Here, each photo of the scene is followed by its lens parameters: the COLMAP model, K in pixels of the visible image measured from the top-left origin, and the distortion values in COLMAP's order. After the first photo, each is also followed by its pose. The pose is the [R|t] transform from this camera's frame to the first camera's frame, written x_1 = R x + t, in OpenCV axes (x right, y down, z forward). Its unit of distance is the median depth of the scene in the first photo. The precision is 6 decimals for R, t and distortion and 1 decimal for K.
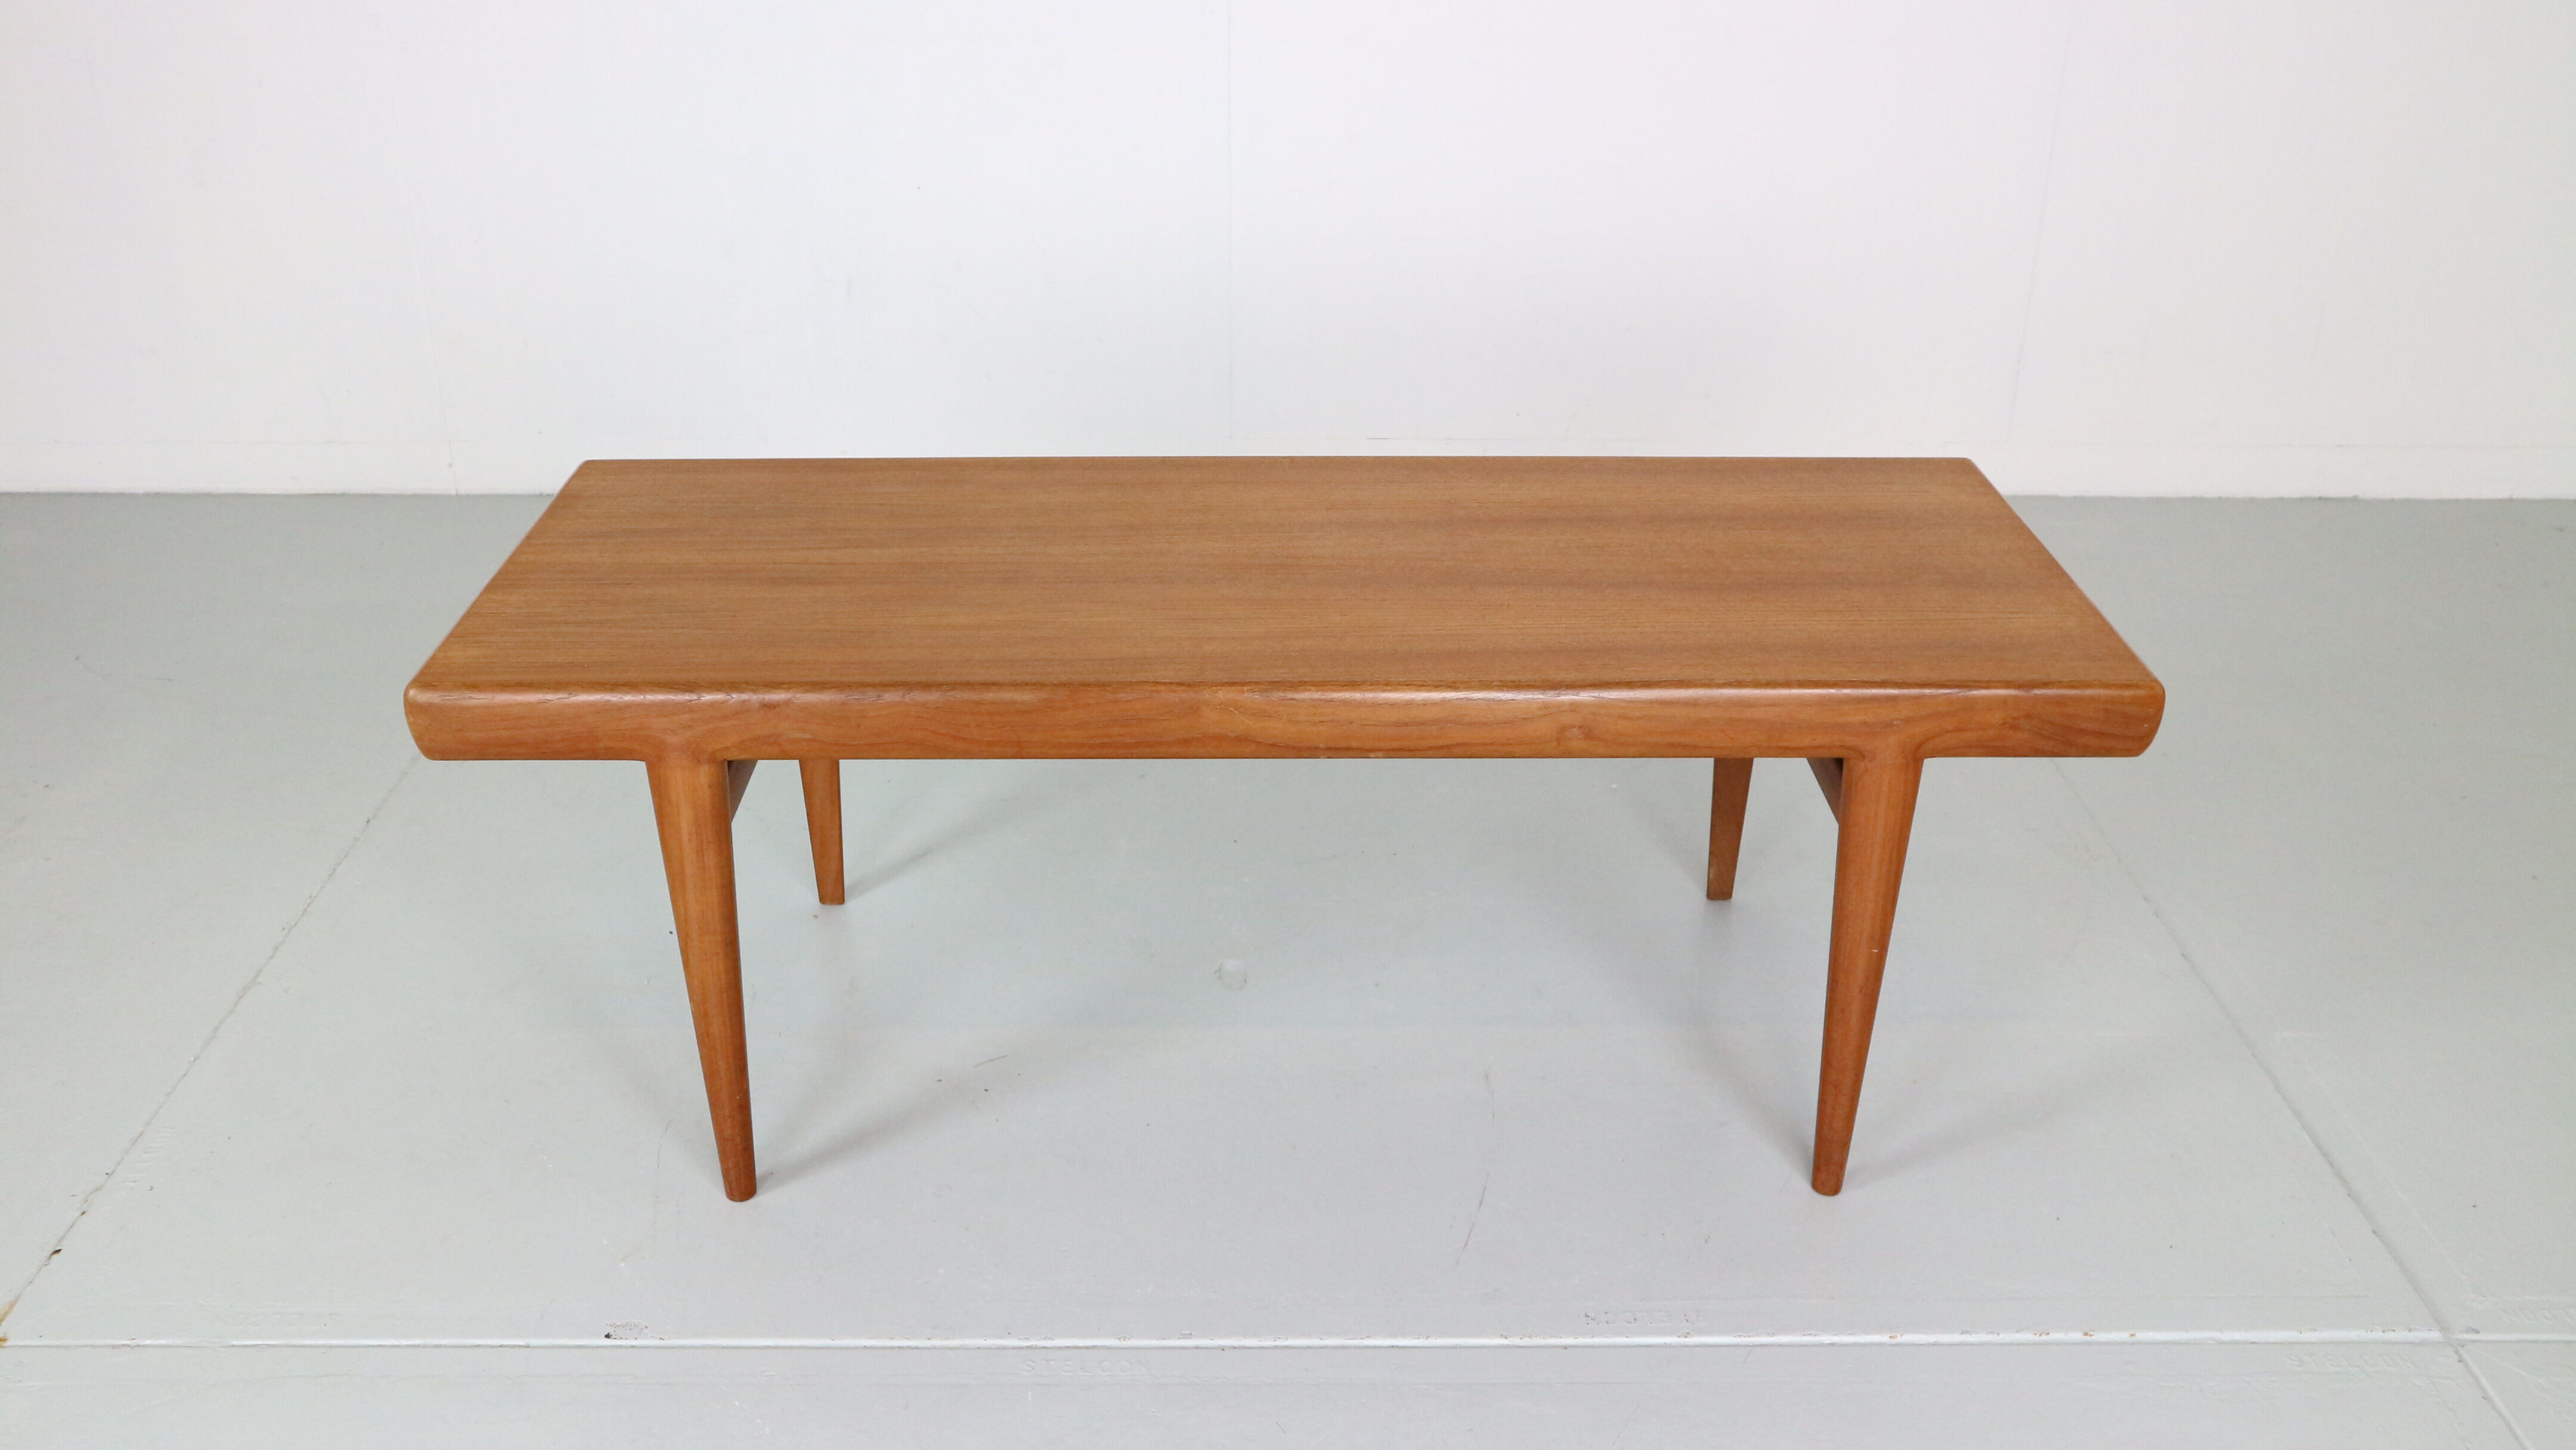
lens RADIAL K [[2302.3, 0, 1290.3], [0, 2302.3, 692.9], [0, 0, 1]] dist [-0.069474, 0.131360]
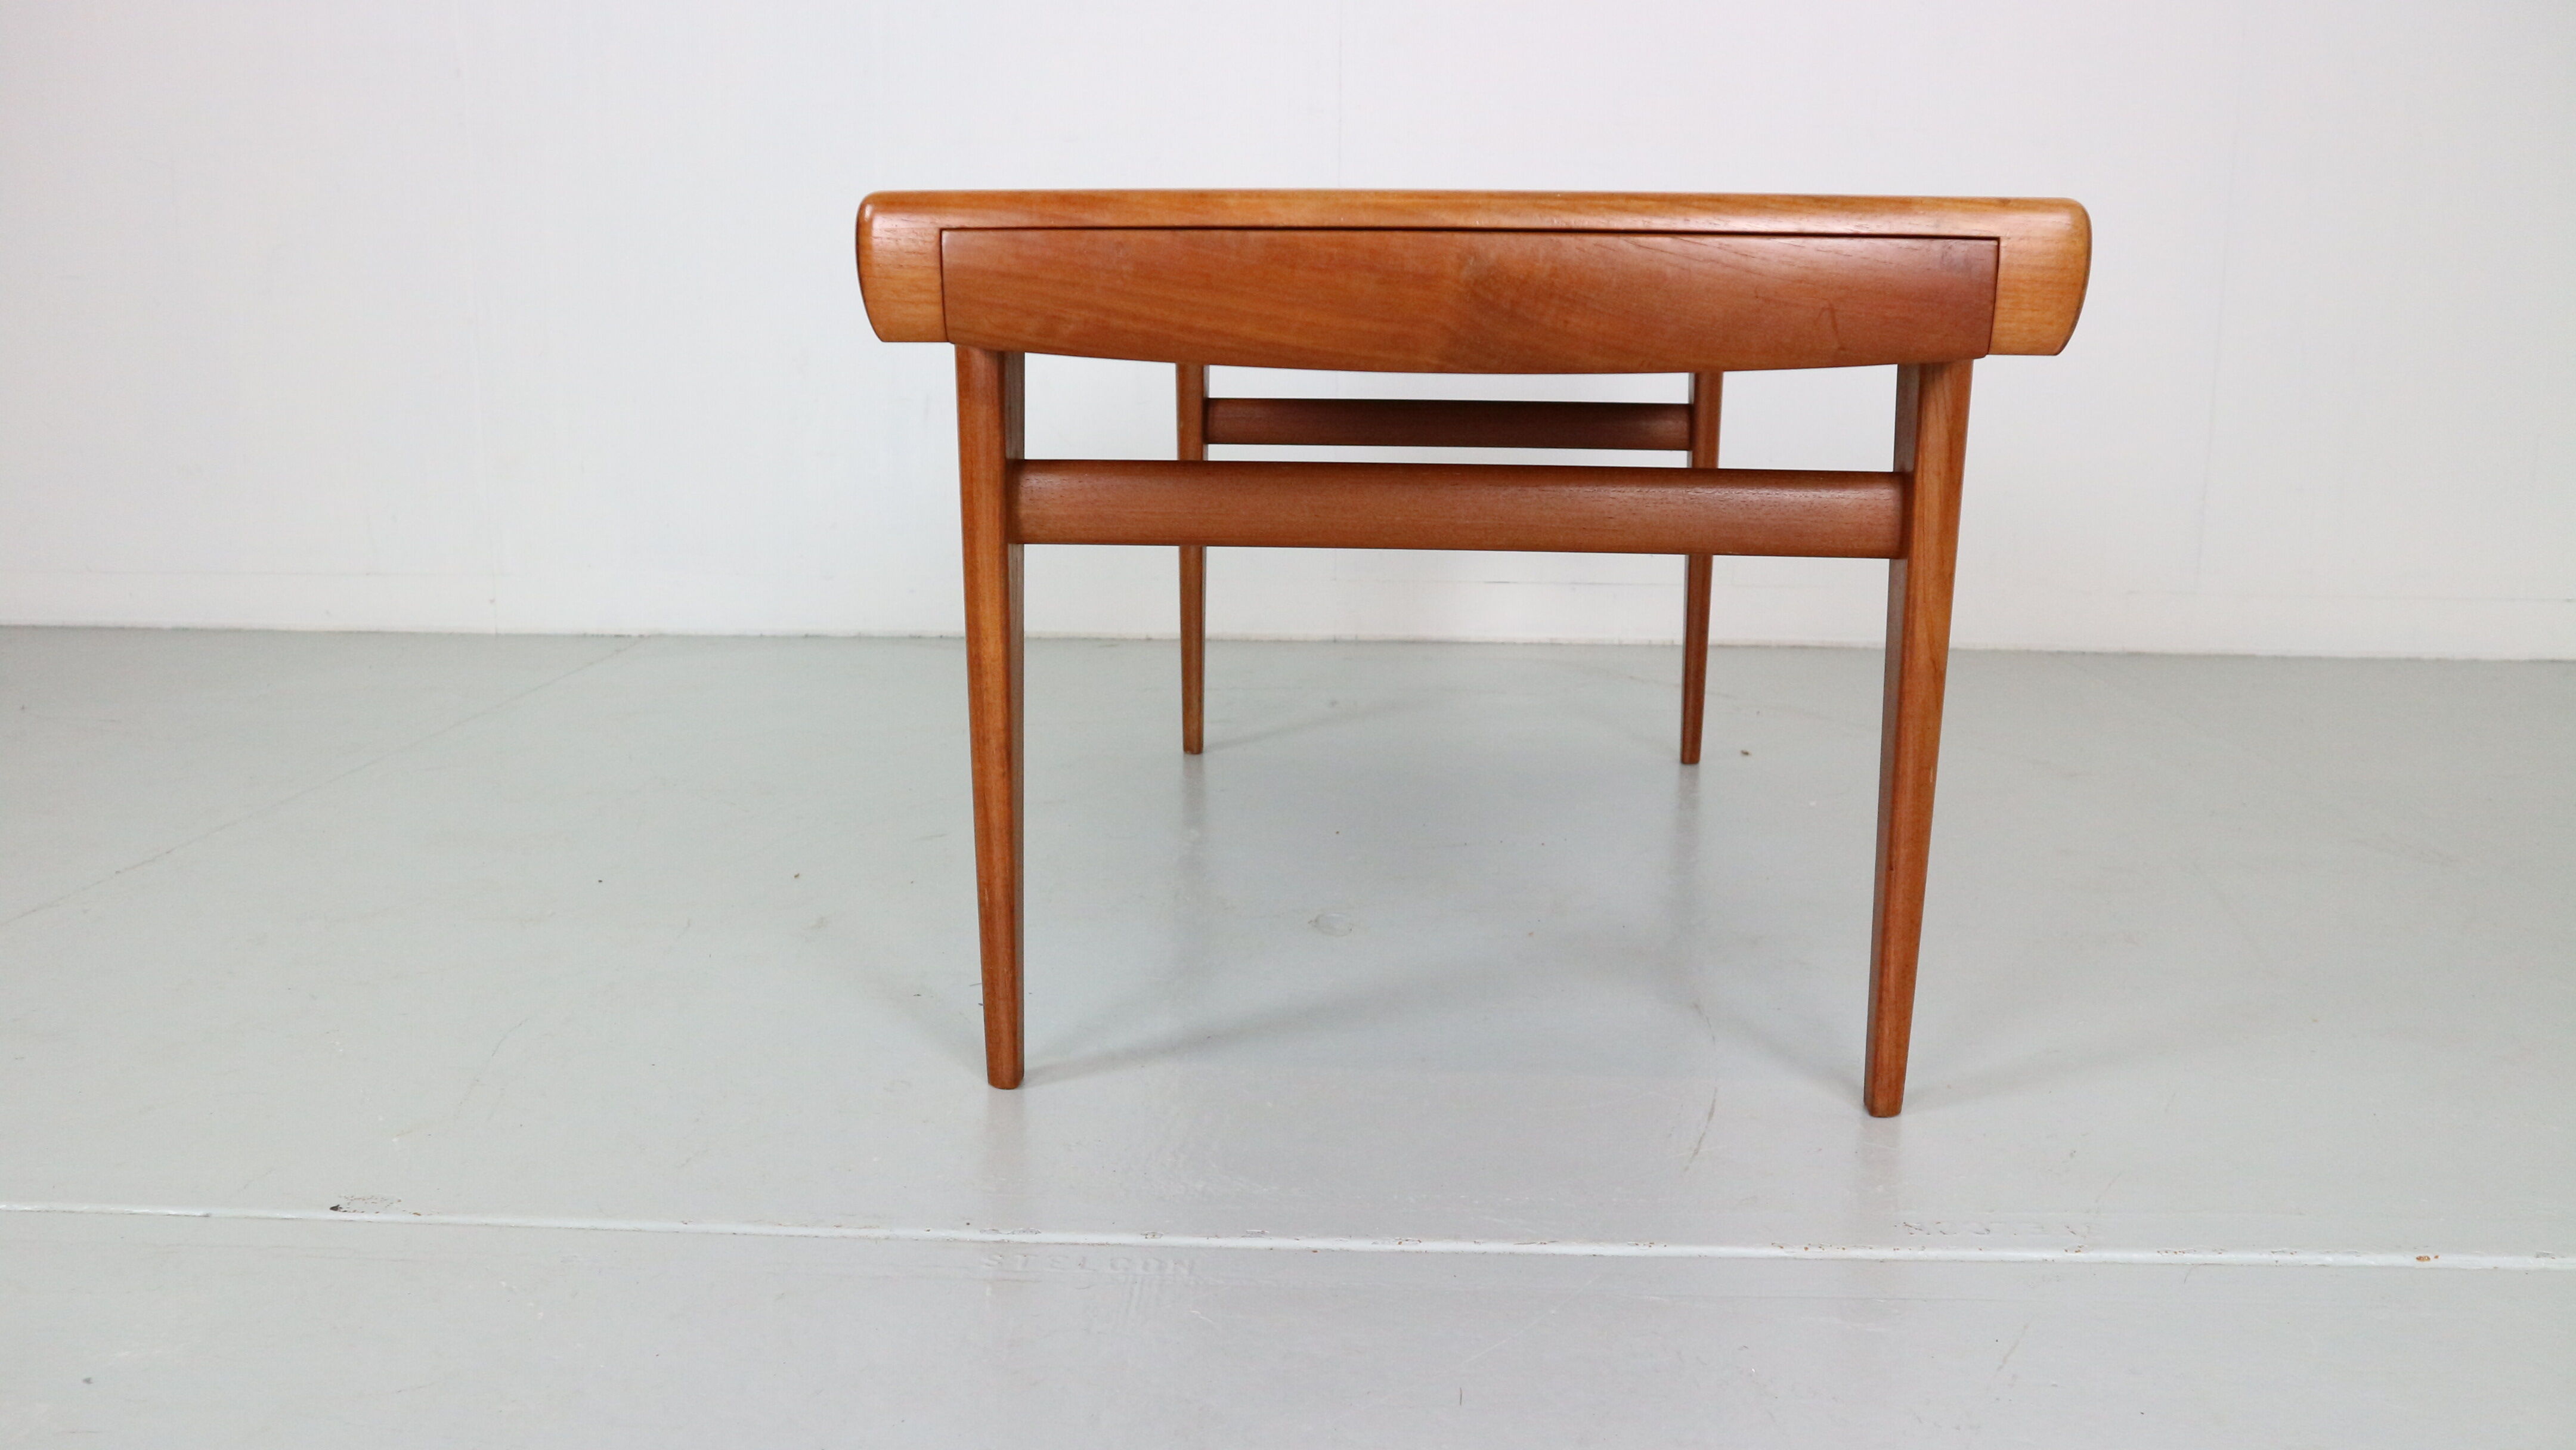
lens RADIAL K [[2041.0, 0, 1289.4], [0, 2041.0, 745.2], [0, 0, 1]] dist [-0.090421, 0.098814]
pose [[0.998942, 0.010042, -0.044886, -0.013046], [-0.020816, 0.968924, -0.246482, 0.287938], [0.041016, 0.247155, 0.968107, 0.444298]]
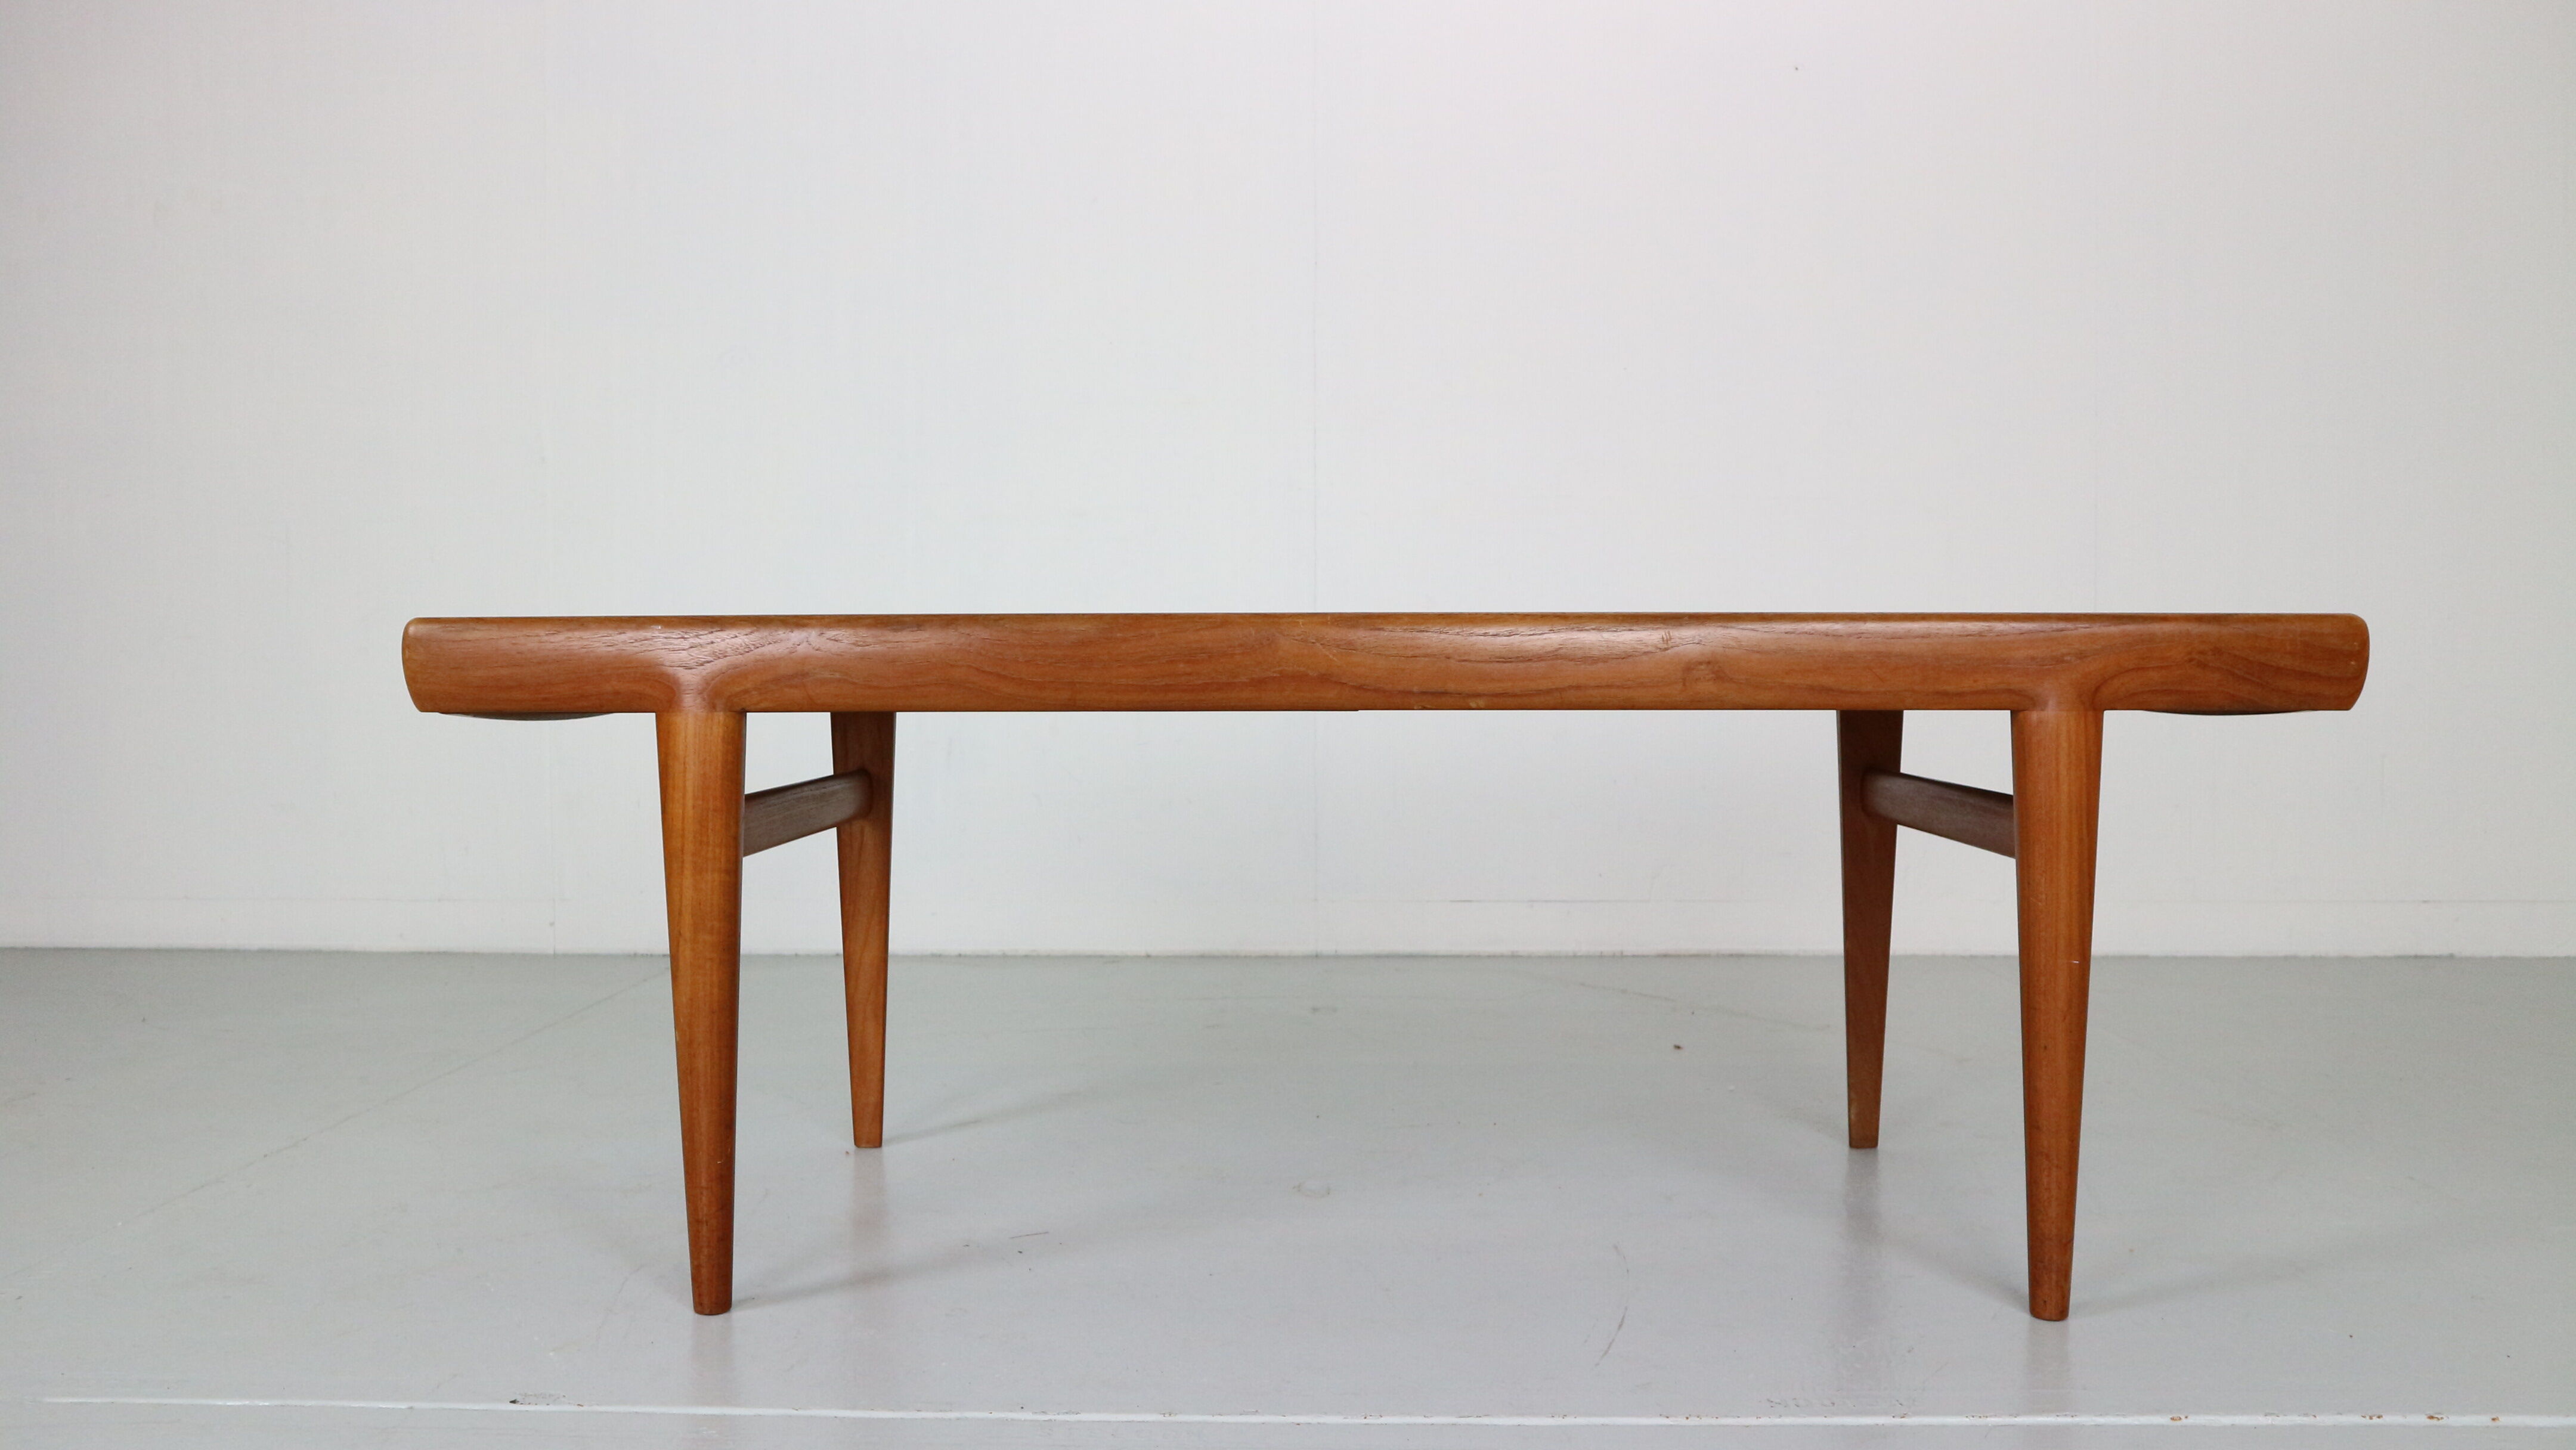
lens RADIAL K [[2044.0, 0, 1288.0], [0, 2044.0, 725.0], [0, 0, 1]] dist [-0.092461, 0.100673]
pose [[0.999204, -0.007188, -0.039243, -0.004179], [-0.009354, 0.914007, -0.405591, 0.345728], [0.038784, 0.405635, 0.913212, 0.284762]]
